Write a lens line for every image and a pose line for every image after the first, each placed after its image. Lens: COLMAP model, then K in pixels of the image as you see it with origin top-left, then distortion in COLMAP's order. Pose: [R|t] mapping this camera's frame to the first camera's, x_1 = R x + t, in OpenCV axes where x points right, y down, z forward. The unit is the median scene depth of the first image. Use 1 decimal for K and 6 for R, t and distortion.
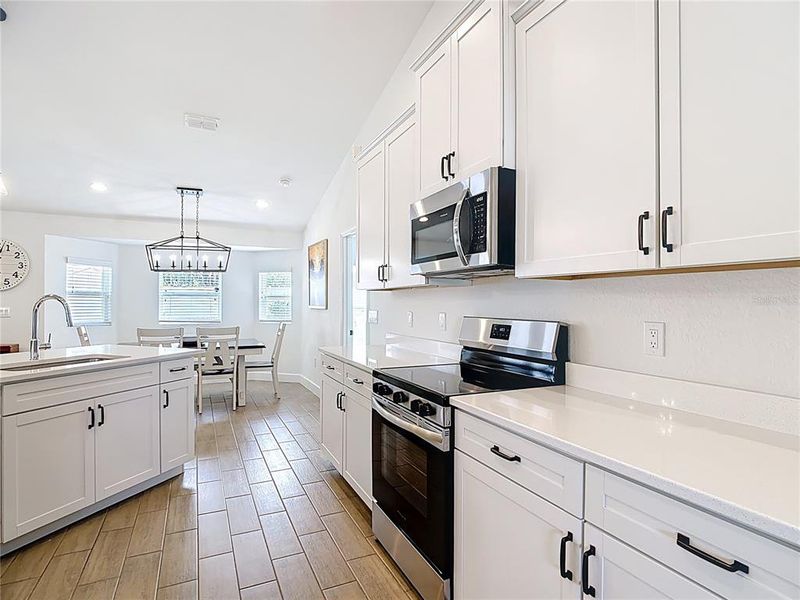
lens RADIAL K [[427.1, 0, 400.0], [0, 427.1, 300.0], [0, 0, 1]] dist [-0.022828, -0.000960]
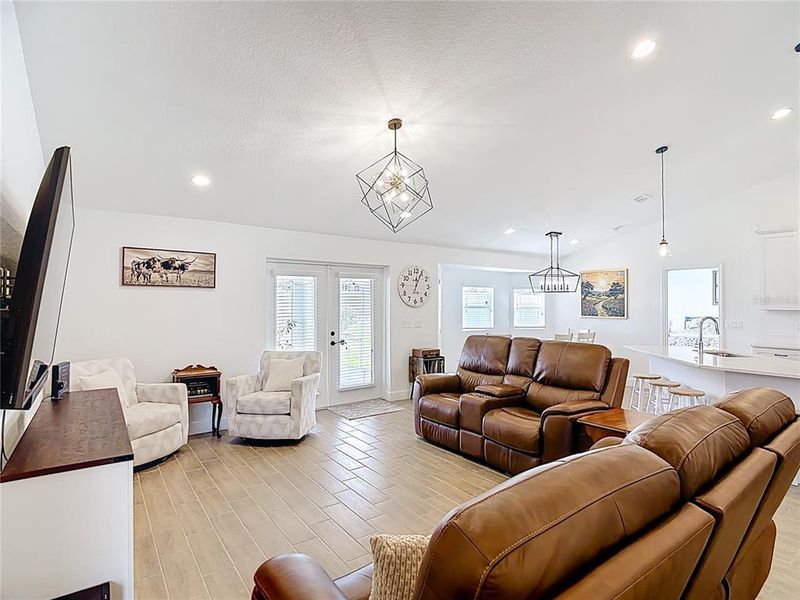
lens RADIAL K [[422.1, 0, 402.8], [0, 422.1, 299.0], [0, 0, 1]] dist [-0.012654, -0.000839]
pose [[0.982670, 0.000375, 0.185366, -1.249403], [0.001288, 0.999960, -0.008851, -0.034538], [-0.185362, 0.008936, 0.982630, -0.262763]]
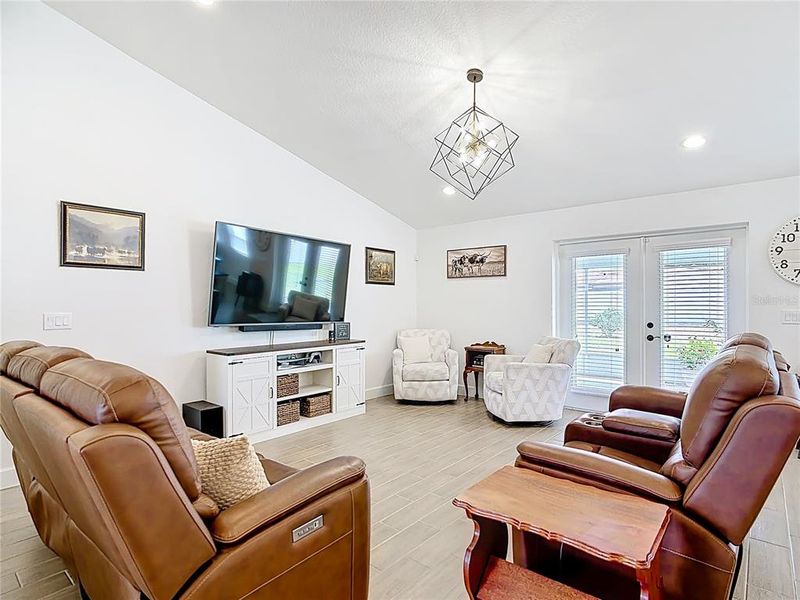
lens RADIAL K [[422.4, 0, 403.0], [0, 422.4, 306.9], [0, 0, 1]] dist [-0.007270, -0.001913]
pose [[0.409168, 0.004507, -0.912448, -0.611627], [0.010003, 0.999906, 0.009425, -0.001705], [0.912404, -0.012984, 0.409084, 0.071801]]
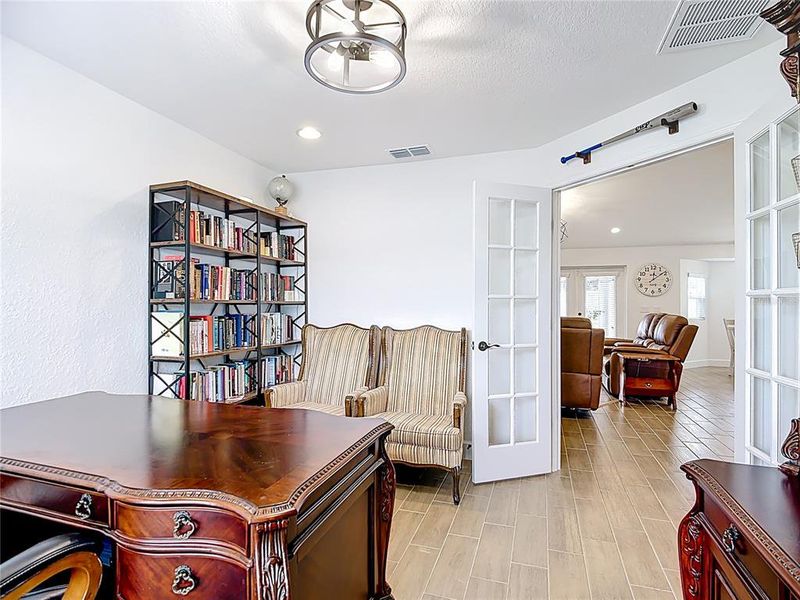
lens RADIAL K [[419.4, 0, 400.0], [0, 419.4, 300.0], [0, 0, 1]] dist [-0.005722, -0.001959]
pose [[0.720997, -0.011764, -0.692839, -0.552414], [0.003418, 0.999904, -0.013421, 0.012770], [0.692930, 0.007308, 0.720968, -0.861933]]
